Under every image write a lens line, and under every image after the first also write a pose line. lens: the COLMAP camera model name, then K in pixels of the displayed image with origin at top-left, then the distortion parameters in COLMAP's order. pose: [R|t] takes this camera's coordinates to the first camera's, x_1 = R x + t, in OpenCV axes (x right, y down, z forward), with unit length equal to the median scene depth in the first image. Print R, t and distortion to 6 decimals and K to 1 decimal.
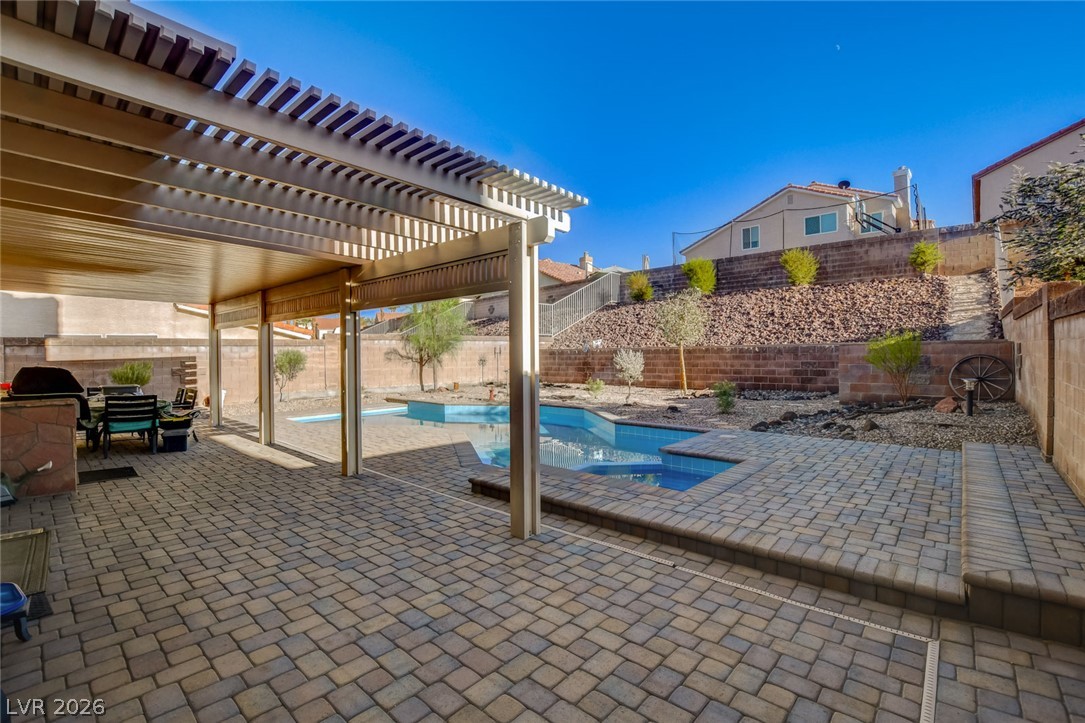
lens RADIAL K [[480.6, 0, 543.9], [0, 480.6, 357.3], [0, 0, 1]] dist [-0.032305, 0.005870]
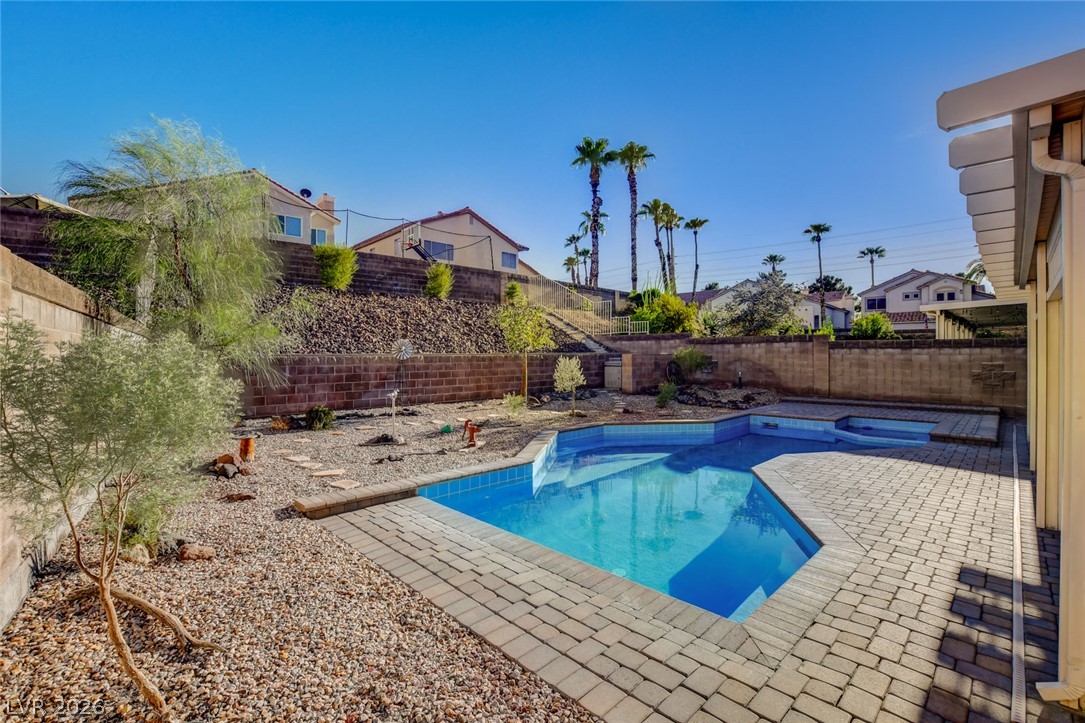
lens RADIAL K [[480.6, 0, 540.1], [0, 480.6, 360.4], [0, 0, 1]] dist [-0.032305, 0.005870]
pose [[0.061692, -0.002331, 0.998093, -0.632232], [0.010803, 0.999940, 0.001668, -0.010127], [-0.998037, 0.010680, 0.061713, 0.837820]]
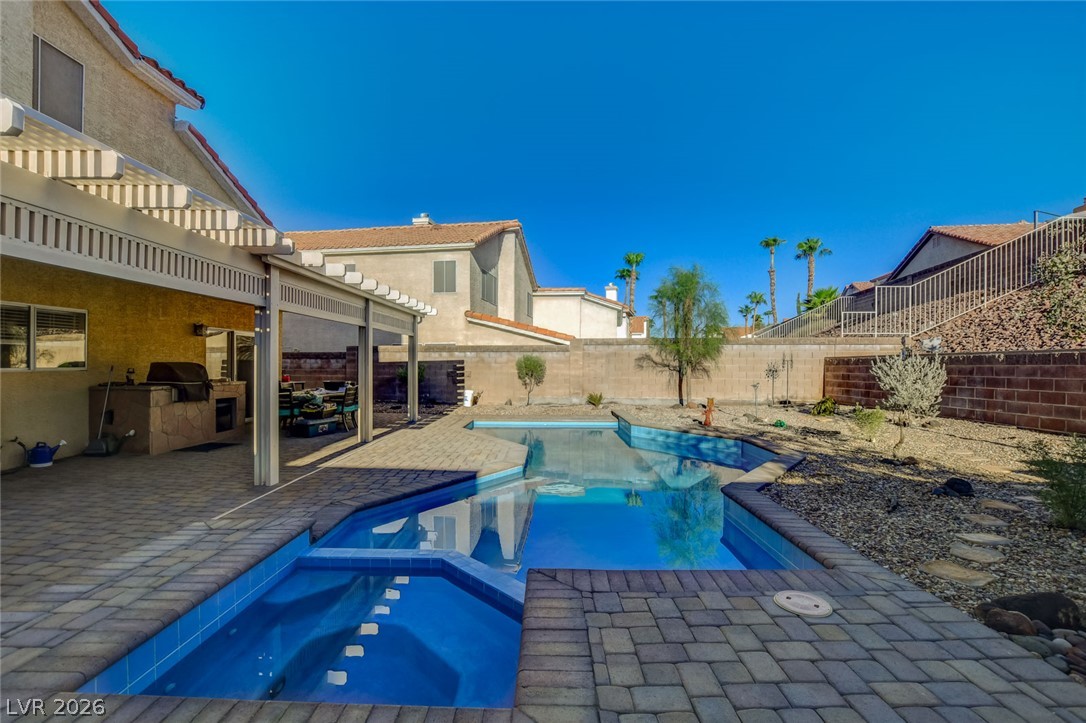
lens RADIAL K [[481.0, 0, 537.4], [0, 481.0, 361.7], [0, 0, 1]] dist [-0.032305, 0.005870]
pose [[0.647908, 0.008301, -0.761674, 0.257625], [-0.016582, 0.999857, -0.003208, 0.001115], [0.761538, 0.014709, 0.647953, 0.320397]]
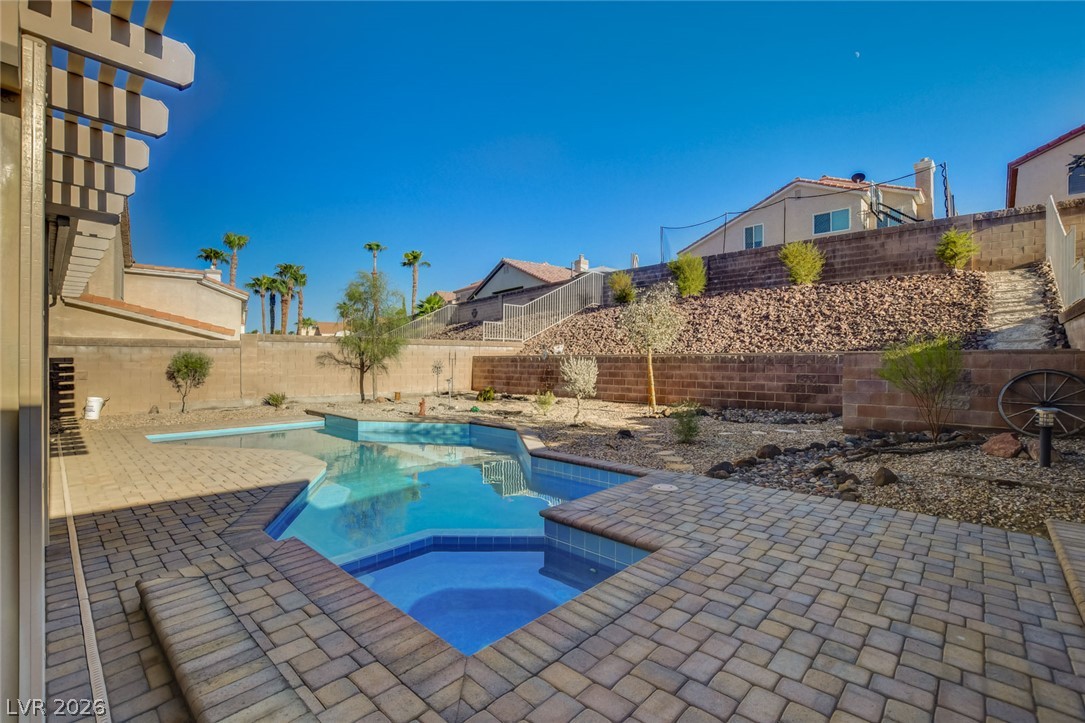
lens RADIAL K [[480.6, 0, 536.6], [0, 480.6, 367.2], [0, 0, 1]] dist [-0.032305, 0.005870]
pose [[0.999415, 0.014443, -0.030997, 0.108756], [-0.014284, 0.999884, 0.005316, -0.001164], [0.031070, -0.004870, 0.999505, 0.159804]]
